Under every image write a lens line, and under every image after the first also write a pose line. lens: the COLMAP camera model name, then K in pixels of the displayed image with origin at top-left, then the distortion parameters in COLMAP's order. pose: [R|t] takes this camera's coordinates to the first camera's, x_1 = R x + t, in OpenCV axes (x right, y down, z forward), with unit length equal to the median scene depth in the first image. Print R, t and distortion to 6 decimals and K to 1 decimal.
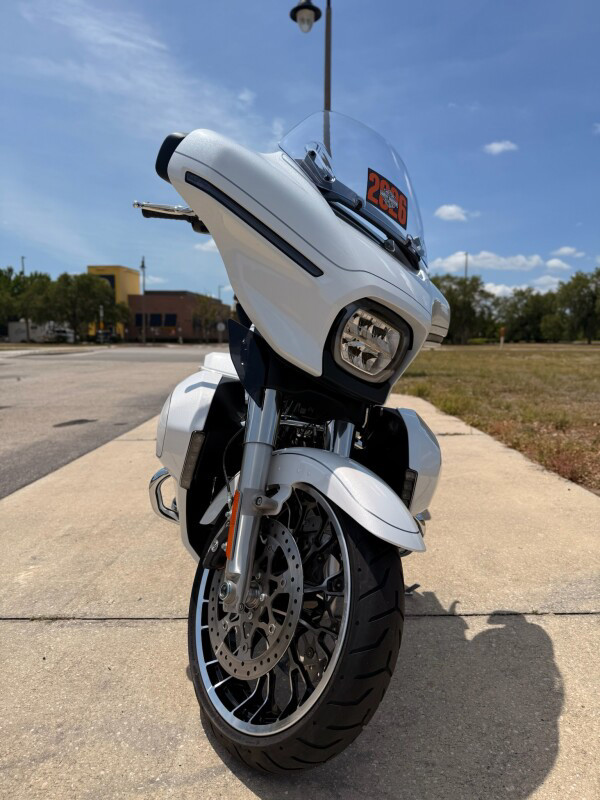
lens RADIAL K [[565.2, 0, 303.5], [0, 565.2, 399.1], [0, 0, 1]] dist [-0.003657, -0.000790]
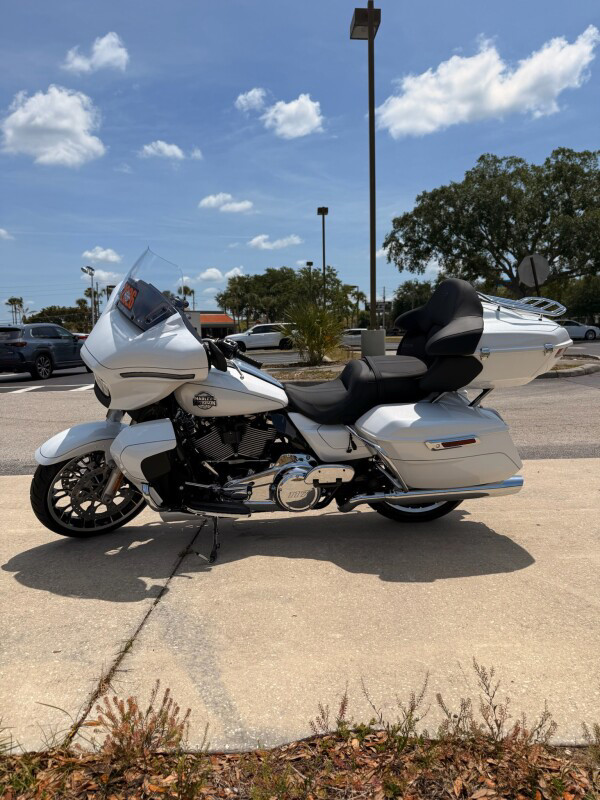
lens RADIAL K [[563.9, 0, 300.0], [0, 563.9, 400.0], [0, 0, 1]] dist [0.009022, 0.005408]
pose [[-0.004709, 0.113464, -0.993531, 0.899045], [-0.079330, 0.990368, 0.113479, -0.126930], [0.996837, 0.079351, 0.004337, 0.721298]]
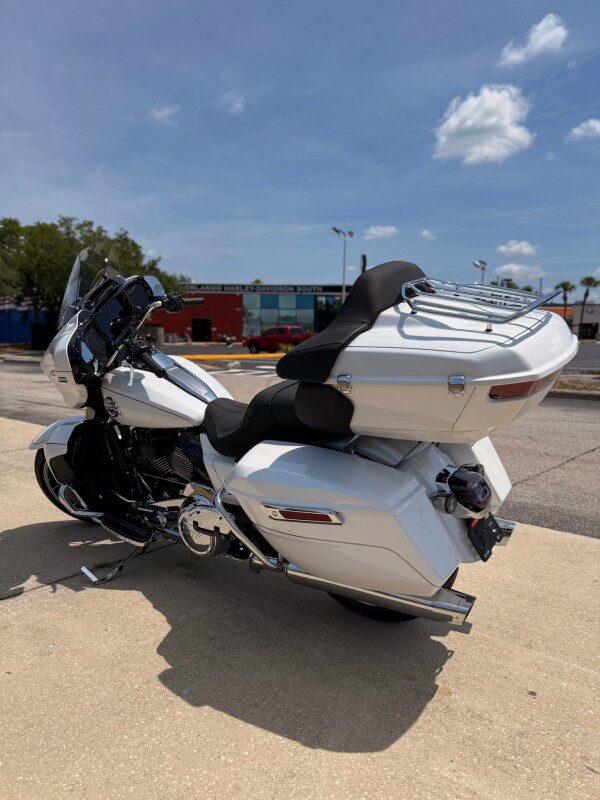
lens RADIAL K [[570.5, 0, 300.0], [0, 570.5, 400.0], [0, 0, 1]] dist [-0.000013, -0.001060]
pose [[-0.631344, 0.084175, -0.770921, 0.508736], [-0.090018, 0.979417, 0.180661, -0.192279], [0.770261, 0.183456, -0.610772, 1.246062]]
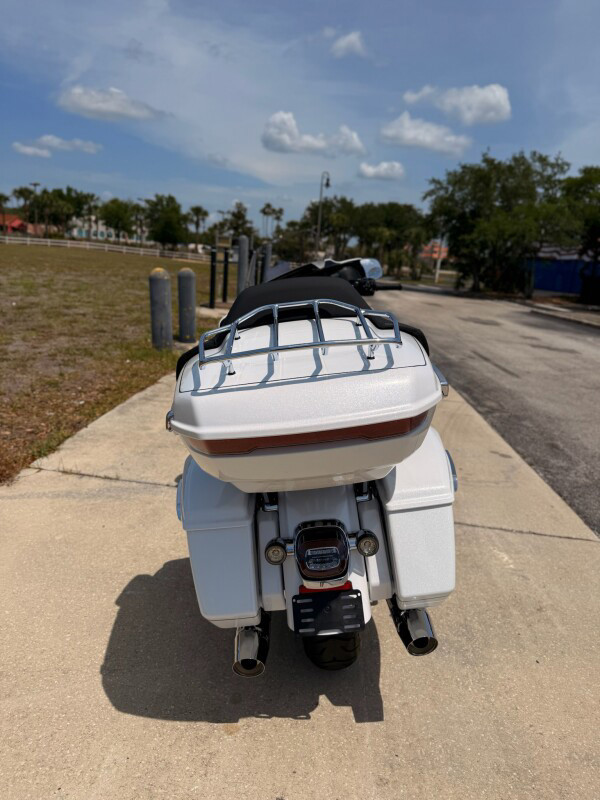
lens RADIAL K [[566.0, 0, 300.0], [0, 566.0, 400.0], [0, 0, 1]] dist [0.000132, -0.004126]
pose [[-0.994706, -0.099344, 0.026287, -0.014632], [-0.083869, 0.932626, 0.350962, -0.306544], [-0.059382, 0.346899, -0.936021, 1.449736]]
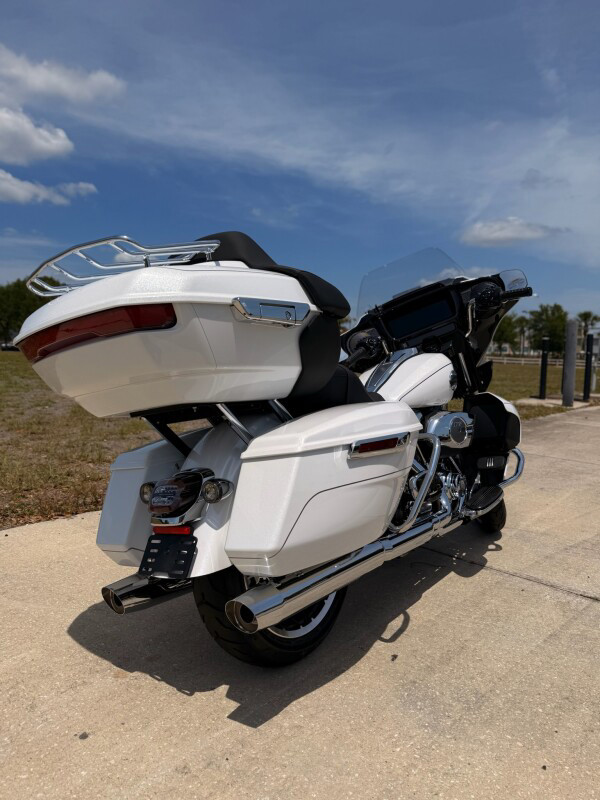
lens RADIAL K [[565.2, 0, 303.5], [0, 565.2, 399.1], [0, 0, 1]] dist [-0.003657, -0.000790]
pose [[-0.766750, -0.075911, 0.637442, -0.410959], [0.047065, 0.983664, 0.173754, -0.171971], [-0.640219, 0.163227, -0.750651, 1.315194]]
